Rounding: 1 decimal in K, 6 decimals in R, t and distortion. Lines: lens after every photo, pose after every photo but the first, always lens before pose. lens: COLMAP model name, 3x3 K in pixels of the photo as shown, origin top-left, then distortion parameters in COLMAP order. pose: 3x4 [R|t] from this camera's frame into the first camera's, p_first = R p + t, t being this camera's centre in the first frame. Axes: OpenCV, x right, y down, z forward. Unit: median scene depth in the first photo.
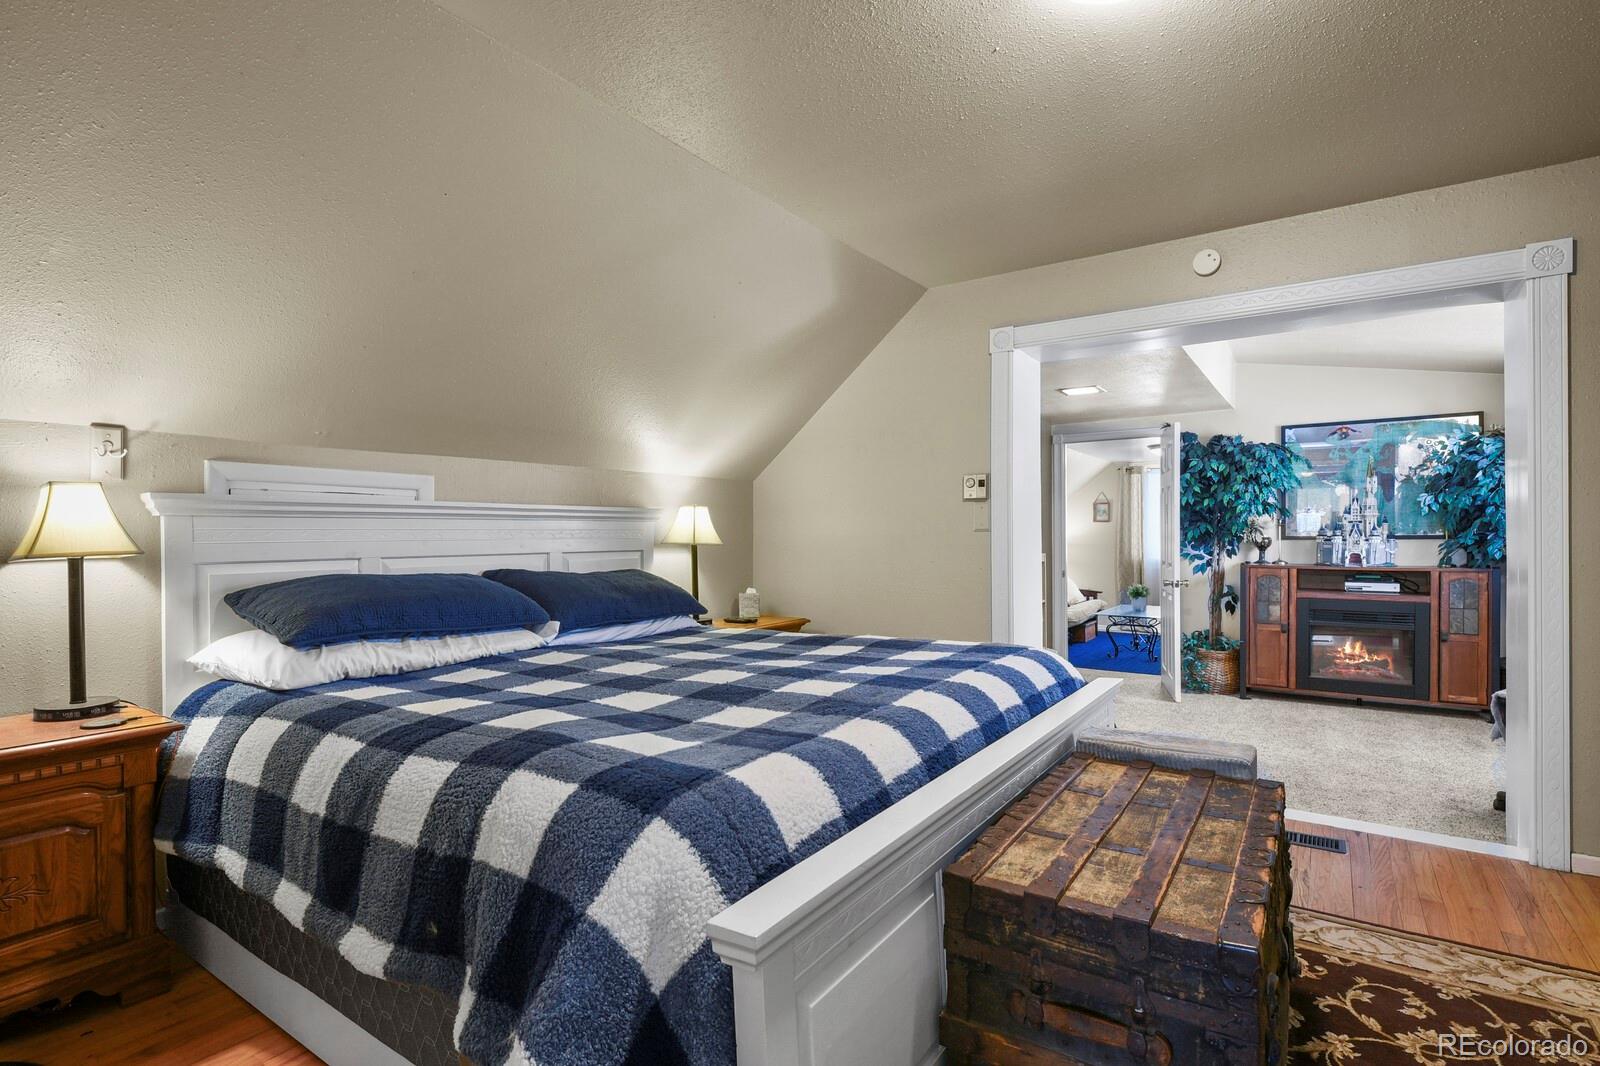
lens RADIAL K [[774.2, 0, 804.3], [0, 774.2, 531.6], [0, 0, 1]] dist [0.001373, -0.000271]
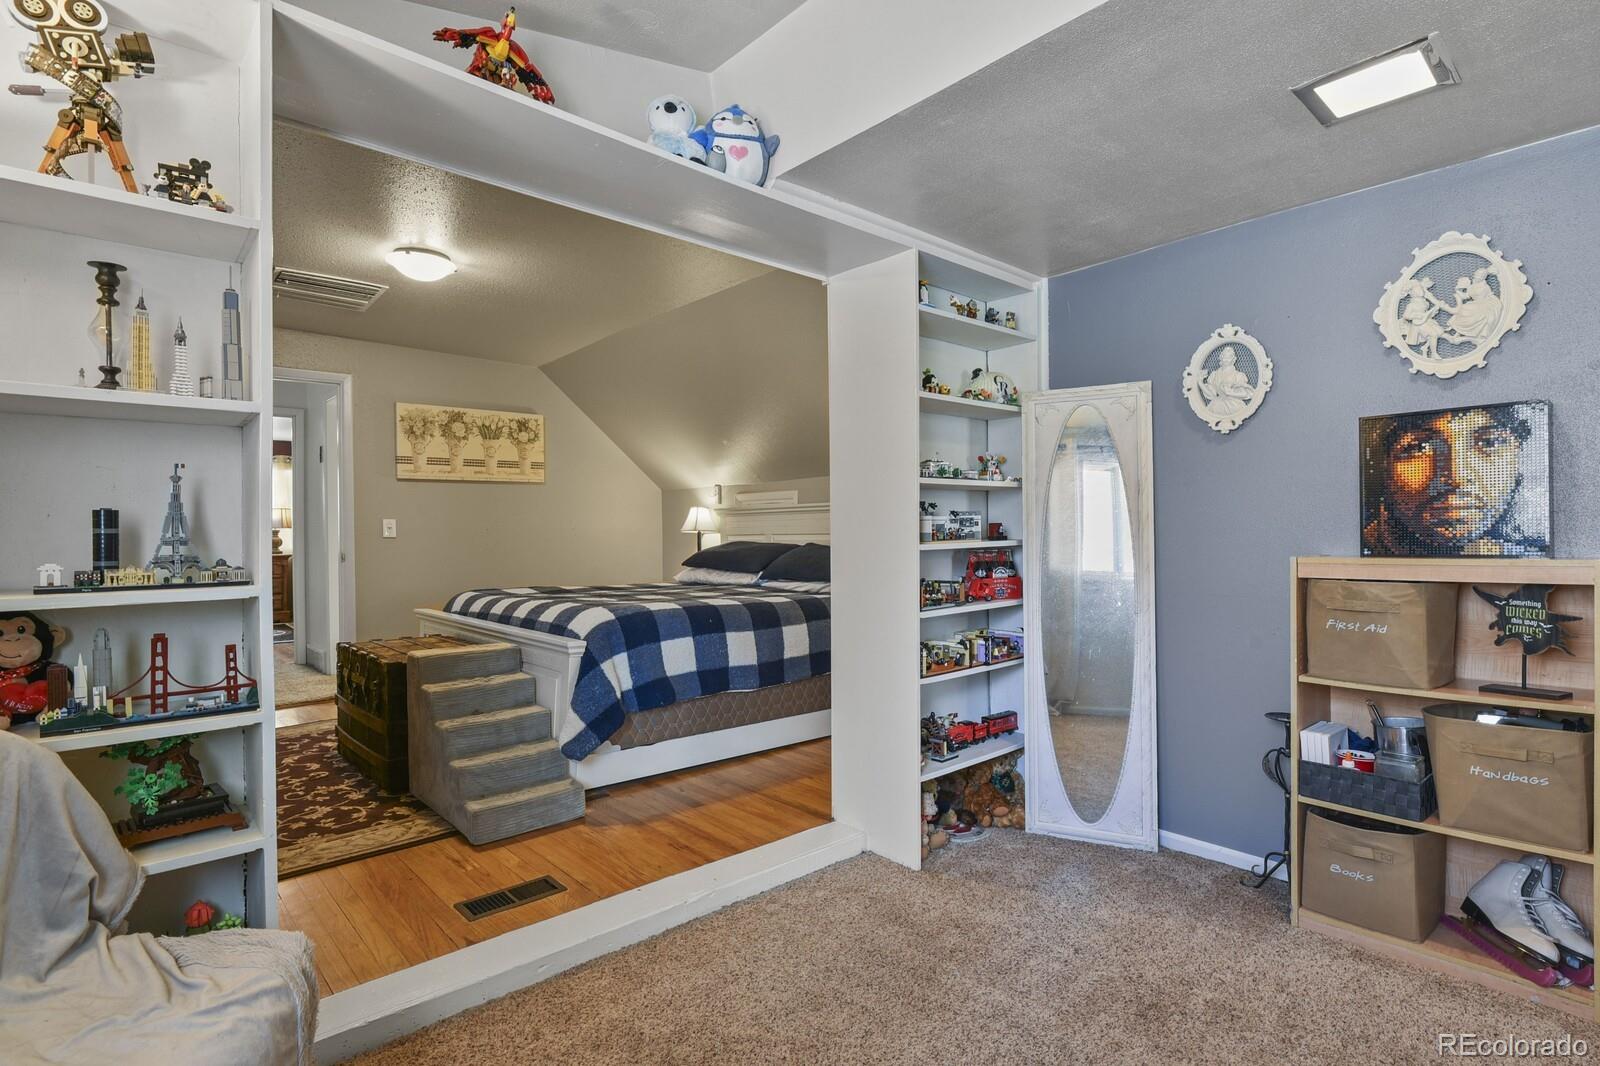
lens RADIAL K [[774.2, 0, 804.3], [0, 774.2, 531.6], [0, 0, 1]] dist [0.001373, -0.000271]
pose [[-0.229128, 0.003862, -0.973389, 1.831251], [0.013844, 0.999904, 0.000709, 0.034033], [0.973298, -0.013313, -0.229159, 2.019975]]
